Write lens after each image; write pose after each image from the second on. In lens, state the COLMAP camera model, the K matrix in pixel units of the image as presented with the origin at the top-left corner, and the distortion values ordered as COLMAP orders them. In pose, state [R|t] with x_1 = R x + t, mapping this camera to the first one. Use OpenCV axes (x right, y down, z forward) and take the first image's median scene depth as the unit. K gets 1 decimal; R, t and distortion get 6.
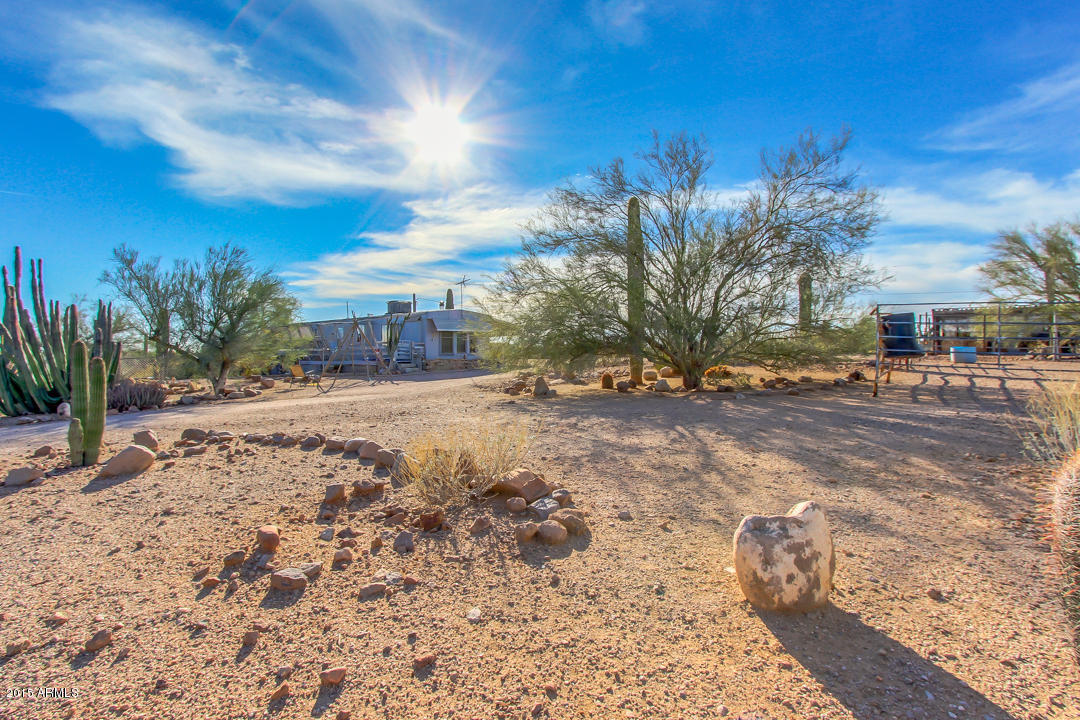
lens RADIAL K [[531.0, 0, 540.0], [0, 531.0, 360.0], [0, 0, 1]] dist [0.000717, 0.001615]
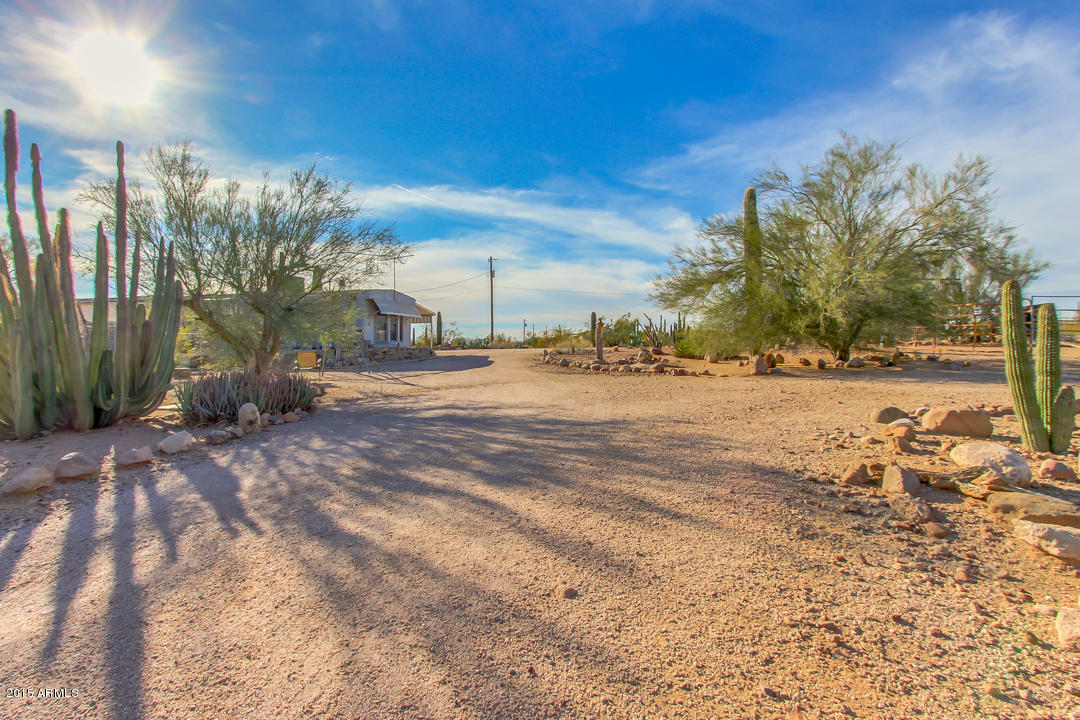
lens RADIAL K [[531.0, 0, 540.0], [0, 531.0, 360.0], [0, 0, 1]] dist [0.000717, 0.001615]
pose [[0.883087, -0.007179, 0.469154, -0.210643], [0.003463, 0.999955, 0.008782, 0.006475], [-0.469197, -0.006130, 0.883072, 0.077237]]
